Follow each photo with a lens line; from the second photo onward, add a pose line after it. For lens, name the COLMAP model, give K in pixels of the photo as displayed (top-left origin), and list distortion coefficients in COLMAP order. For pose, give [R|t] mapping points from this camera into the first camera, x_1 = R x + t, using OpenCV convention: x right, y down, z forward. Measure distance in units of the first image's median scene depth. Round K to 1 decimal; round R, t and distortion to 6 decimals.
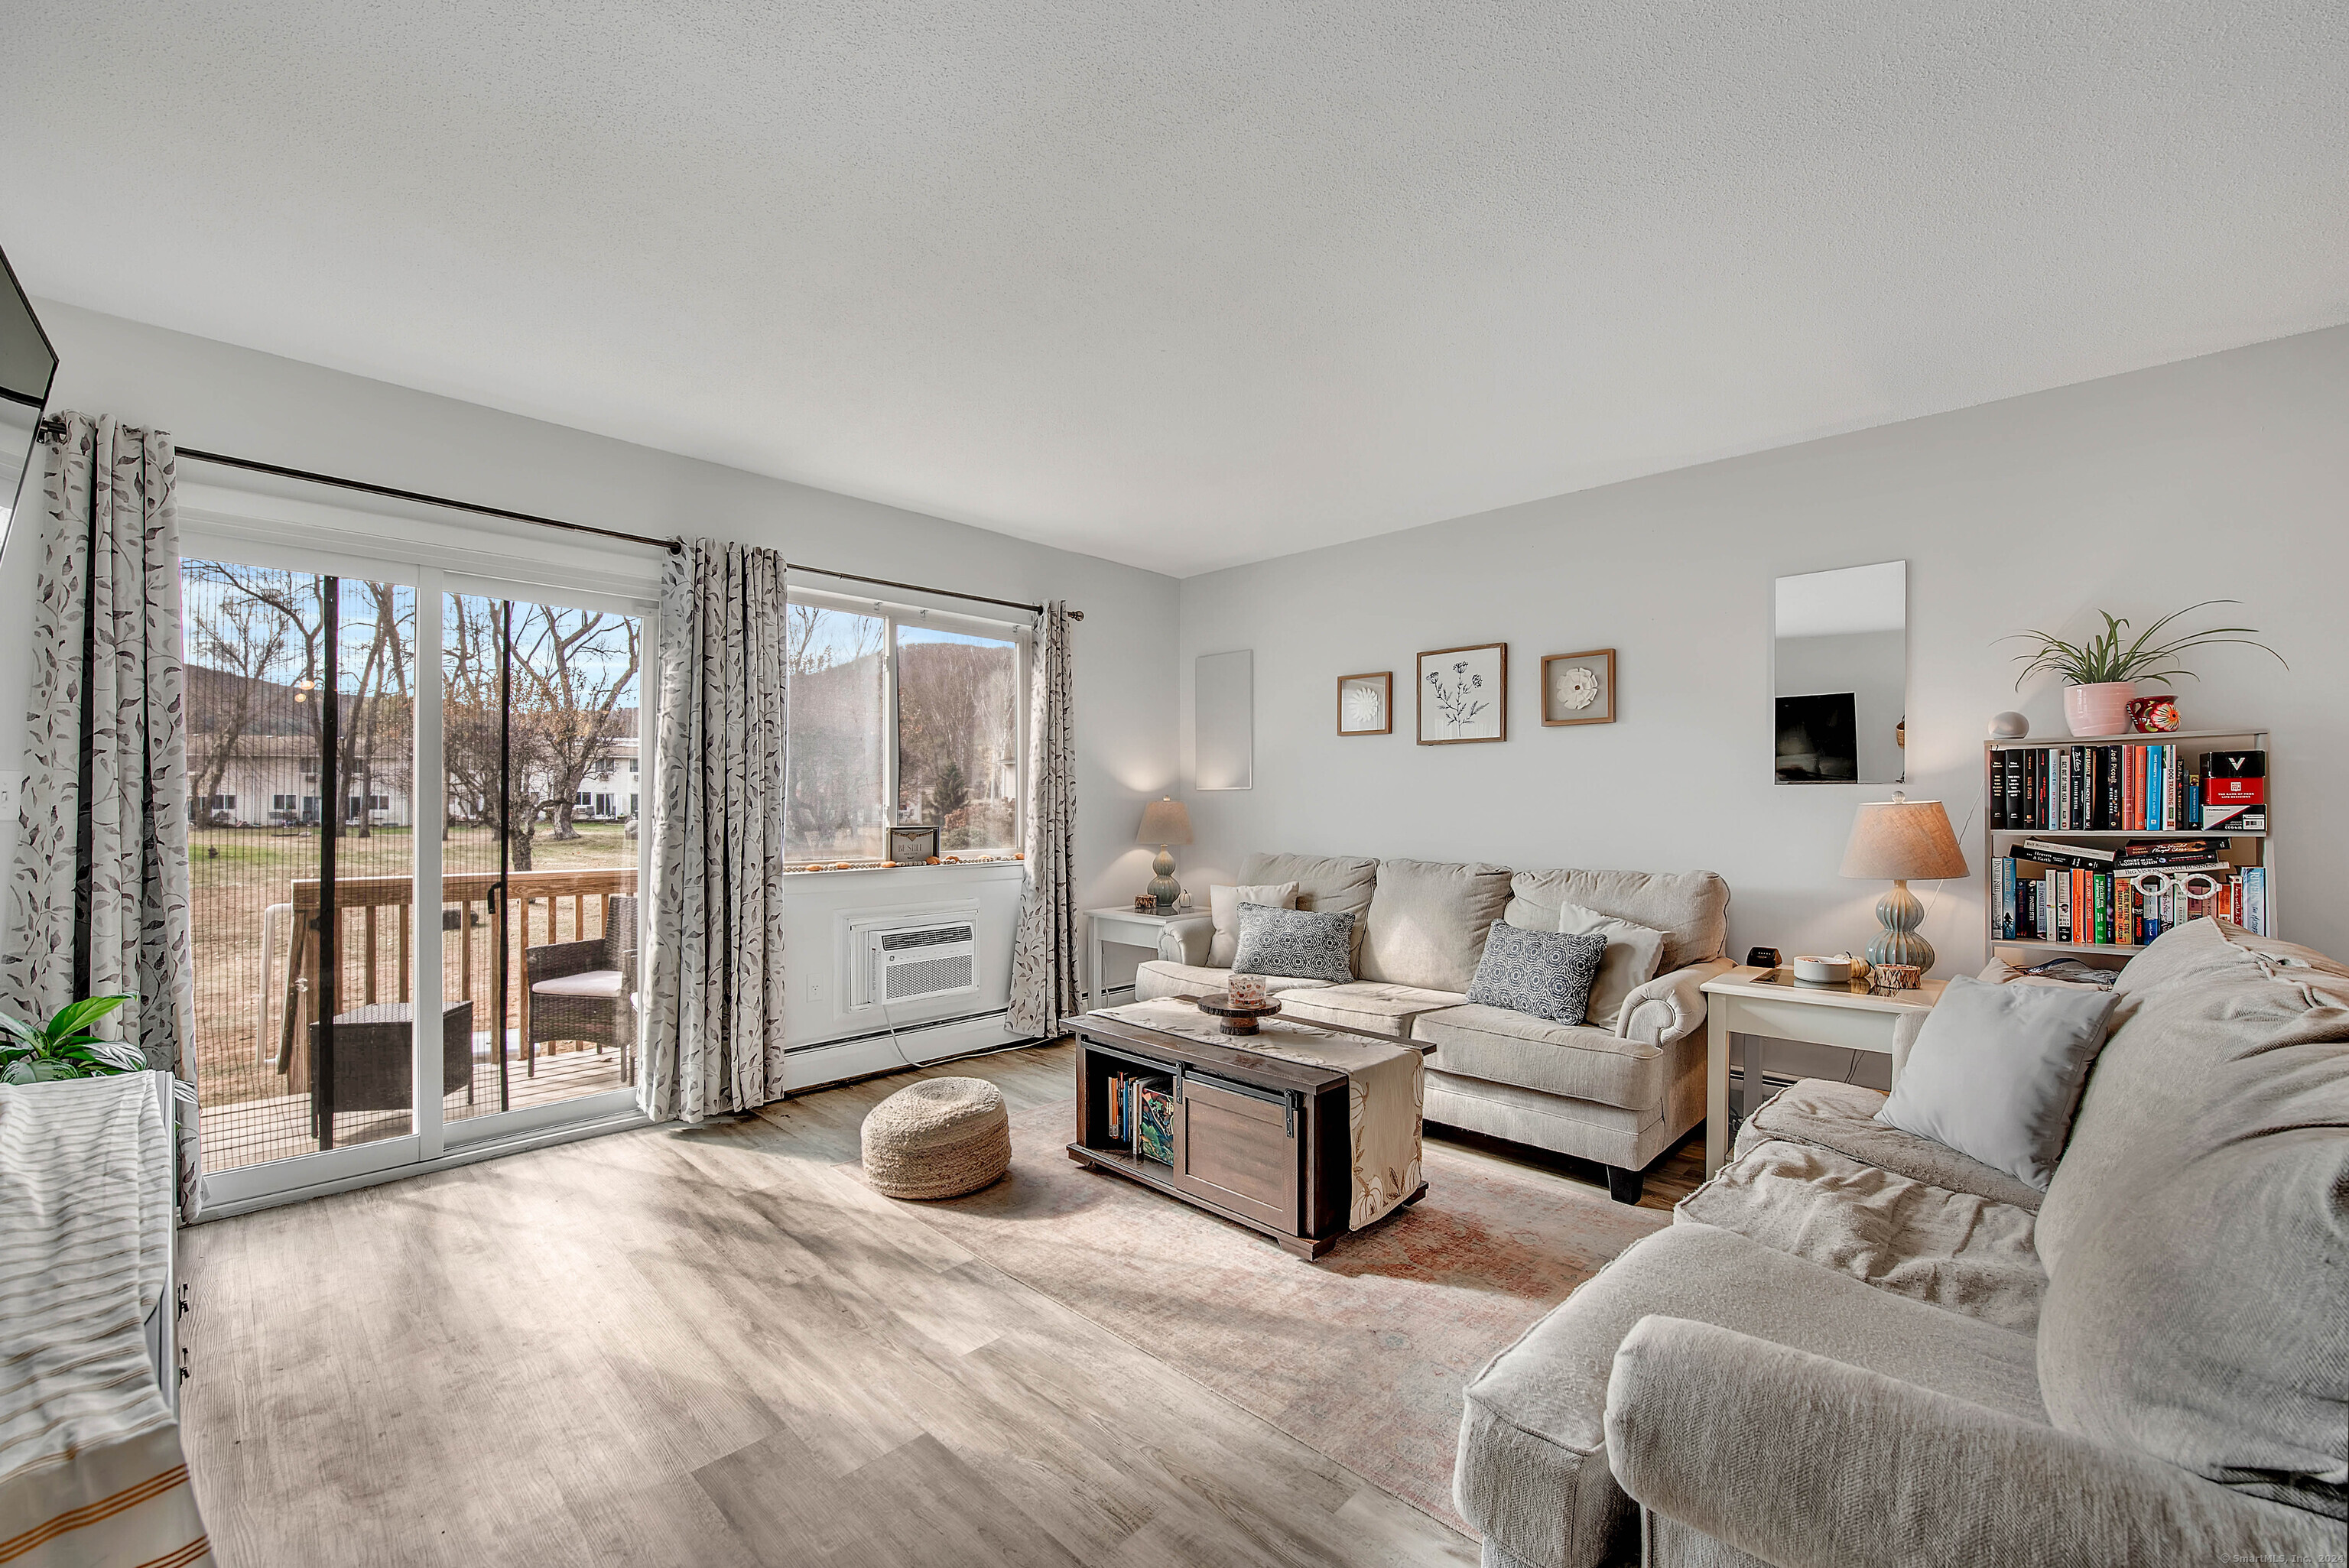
lens RADIAL K [[932.6, 0, 1151.7], [0, 932.6, 801.6], [0, 0, 1]] dist [0.007120, -0.002561]
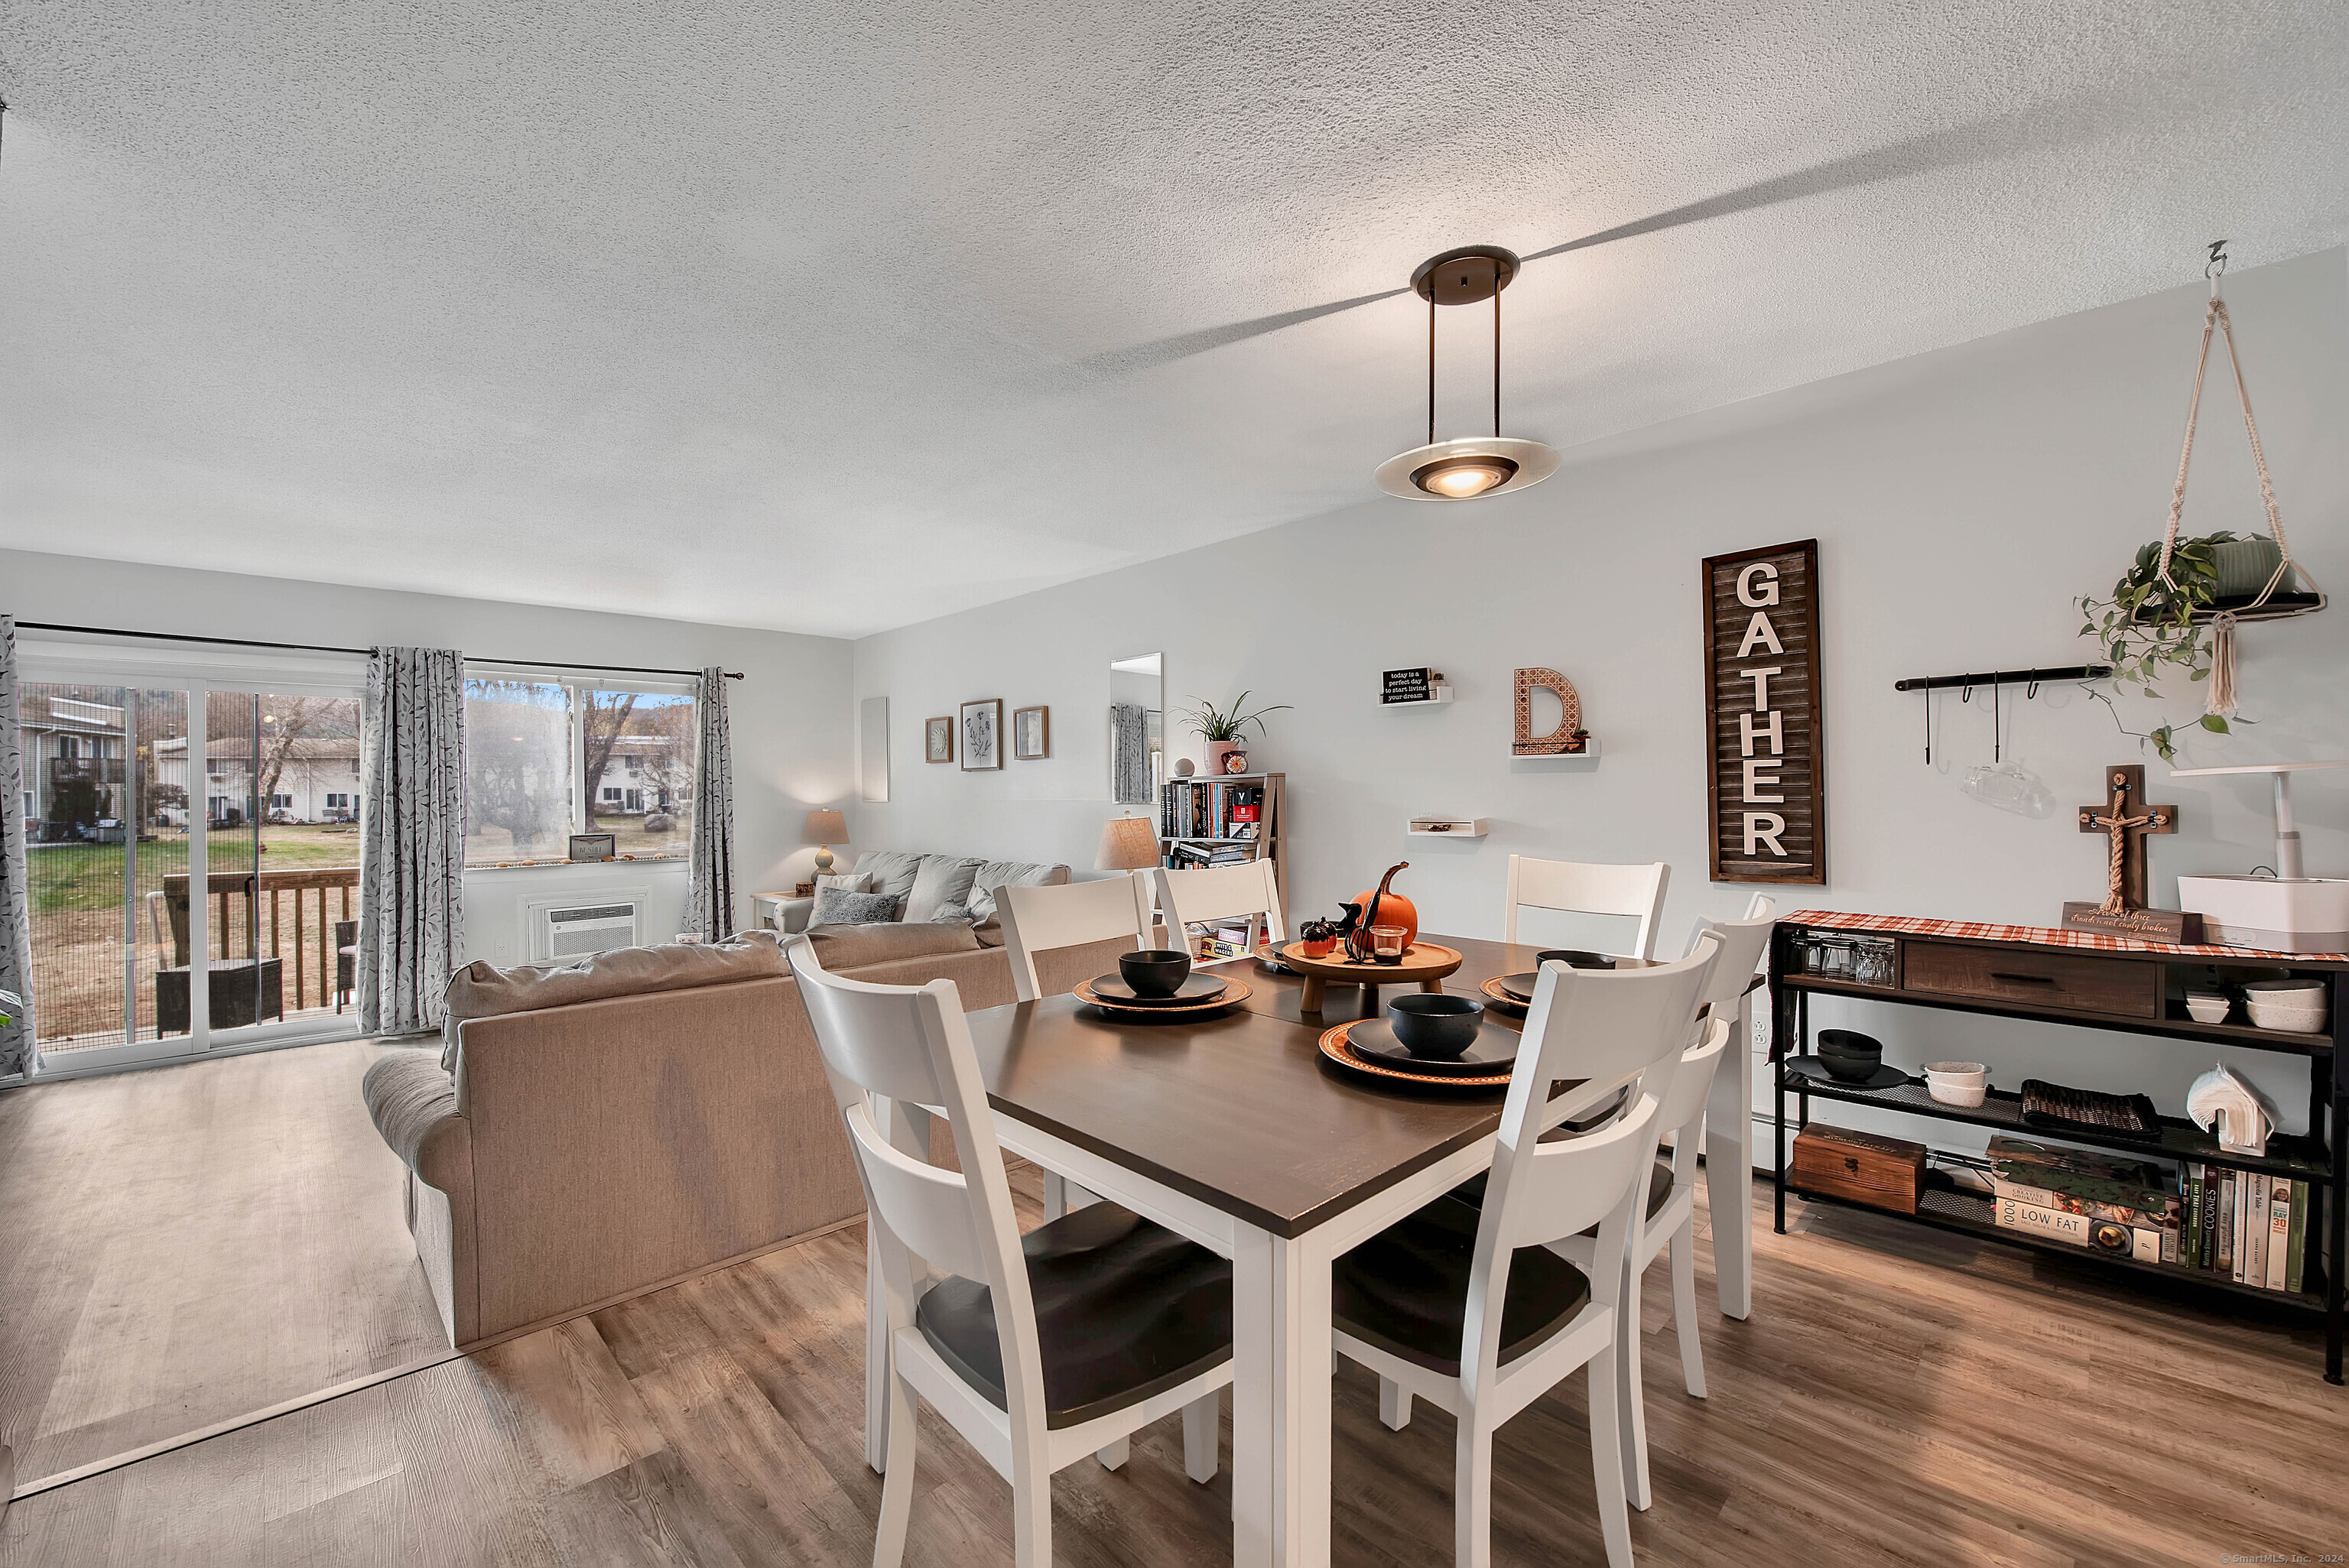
lens RADIAL K [[932.6, 0, 1161.3], [0, 932.6, 789.4], [0, 0, 1]] dist [0.007120, -0.002561]
pose [[0.999204, -0.009985, -0.038613, 0.759545], [0.009997, 0.999950, 0.000114, -0.037867], [0.038610, -0.000499, 0.999254, -0.428331]]
